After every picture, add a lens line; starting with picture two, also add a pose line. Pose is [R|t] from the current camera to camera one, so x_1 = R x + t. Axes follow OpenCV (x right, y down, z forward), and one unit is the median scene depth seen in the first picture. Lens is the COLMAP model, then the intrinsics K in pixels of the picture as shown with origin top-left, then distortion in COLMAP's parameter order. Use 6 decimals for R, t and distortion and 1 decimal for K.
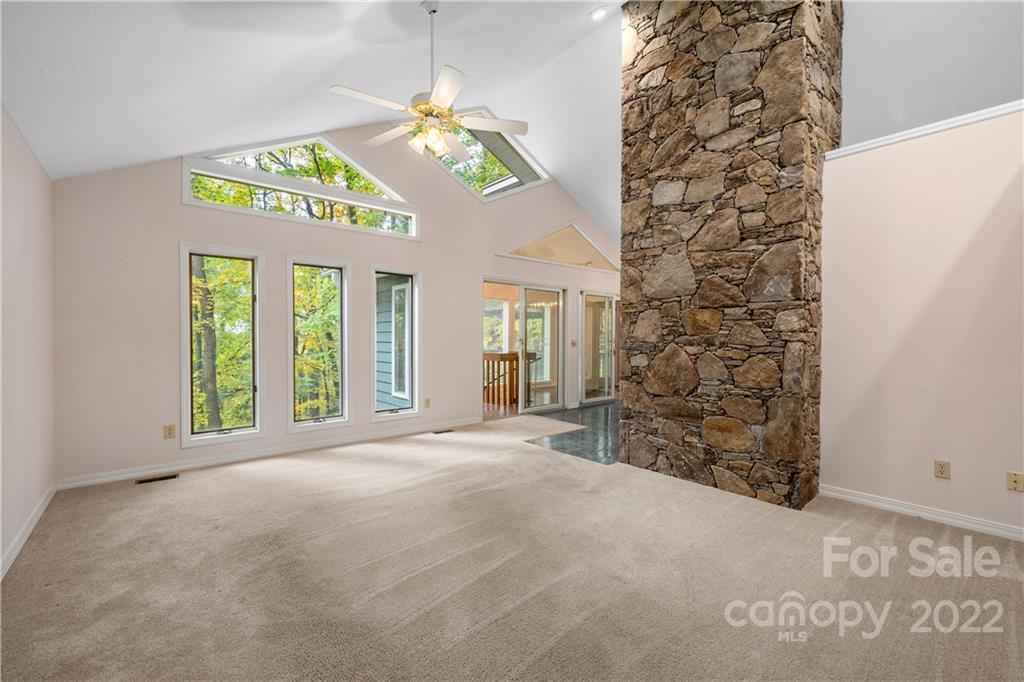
lens RADIAL K [[415.2, 0, 511.3], [0, 415.2, 338.1], [0, 0, 1]] dist [-0.003353, -0.000293]
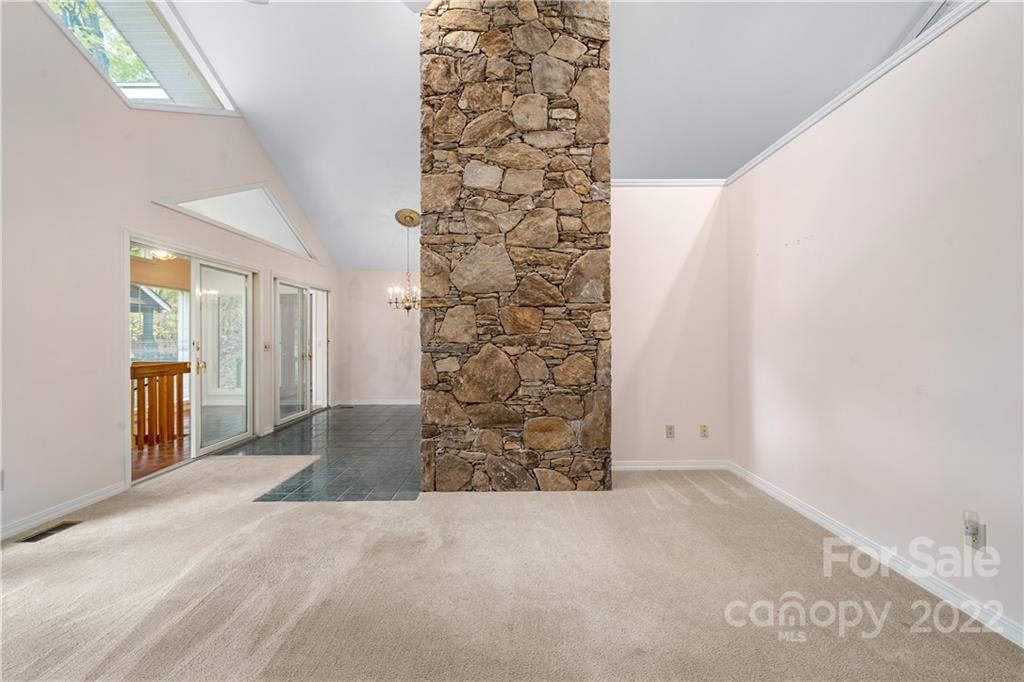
lens RADIAL K [[415.2, 0, 507.8], [0, 415.2, 334.6], [0, 0, 1]] dist [-0.003353, -0.000293]
pose [[0.647795, -0.003436, 0.761807, -0.286169], [0.009785, 0.999945, -0.003810, -0.003385], [-0.761752, 0.009923, 0.647793, 0.402905]]
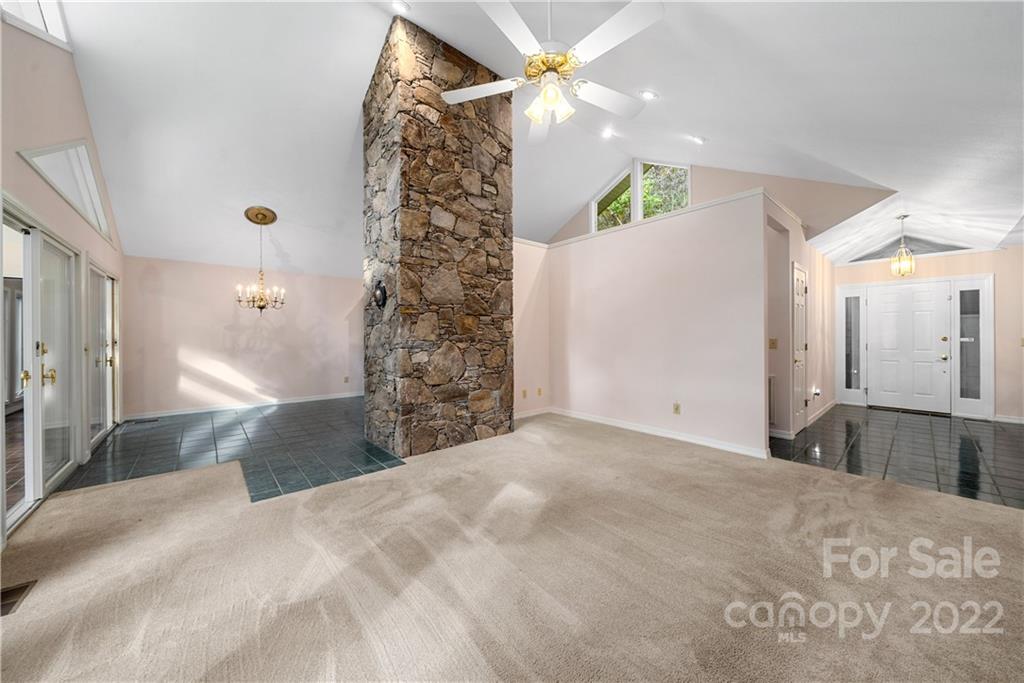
lens RADIAL K [[362.1, 0, 504.3], [0, 362.1, 334.6], [0, 0, 1]] dist [-0.005302, -0.000811]
pose [[0.005086, -0.002721, 0.999983, -0.732435], [0.008043, 0.999964, 0.002680, -0.008664], [-0.999955, 0.008030, 0.005108, 0.861761]]
